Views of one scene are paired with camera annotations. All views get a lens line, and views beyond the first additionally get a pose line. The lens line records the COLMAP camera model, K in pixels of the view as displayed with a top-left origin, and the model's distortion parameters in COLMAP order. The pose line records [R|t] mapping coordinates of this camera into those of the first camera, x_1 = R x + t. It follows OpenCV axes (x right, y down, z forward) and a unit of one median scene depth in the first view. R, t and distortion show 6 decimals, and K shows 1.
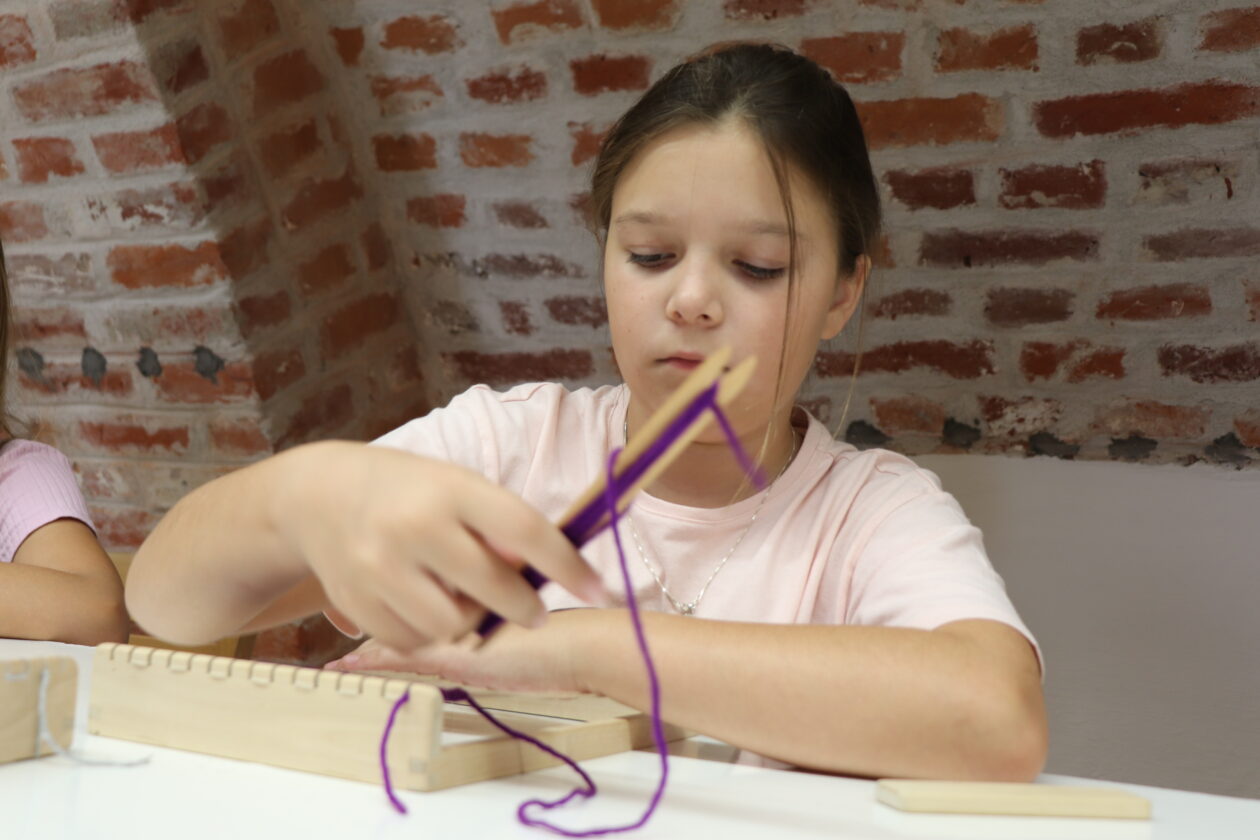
lens RADIAL K [[1446.4, 0, 630.0], [0, 1446.4, 420.0], [0, 0, 1]] dist [-0.003765, 0.010333]
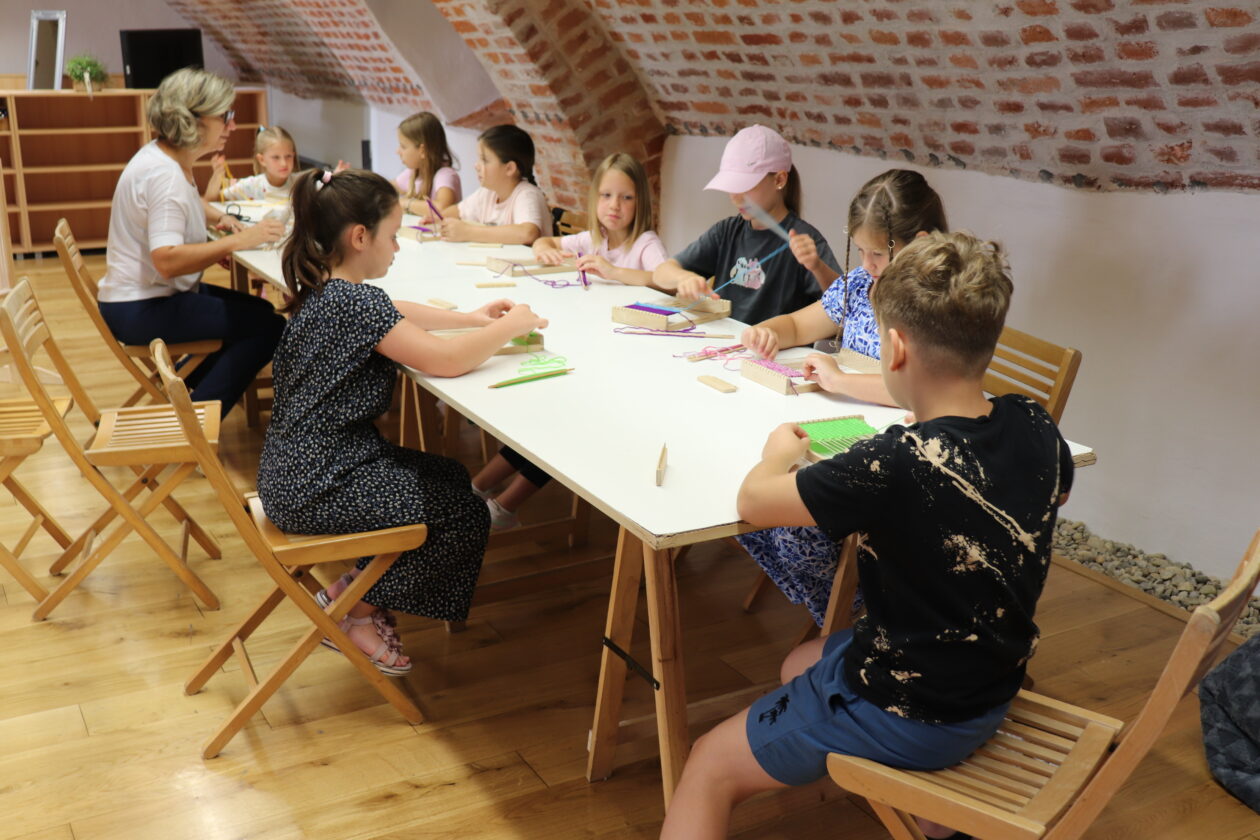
lens RADIAL K [[1398.7, 0, 630.0], [0, 1398.7, 420.0], [0, 0, 1]] dist [0.004243, 0.021510]
pose [[0.810940, 0.099777, -0.576560, 1.660259], [0.101716, 0.946313, 0.306830, -0.339770], [0.576221, -0.307466, 0.757254, -1.416065]]
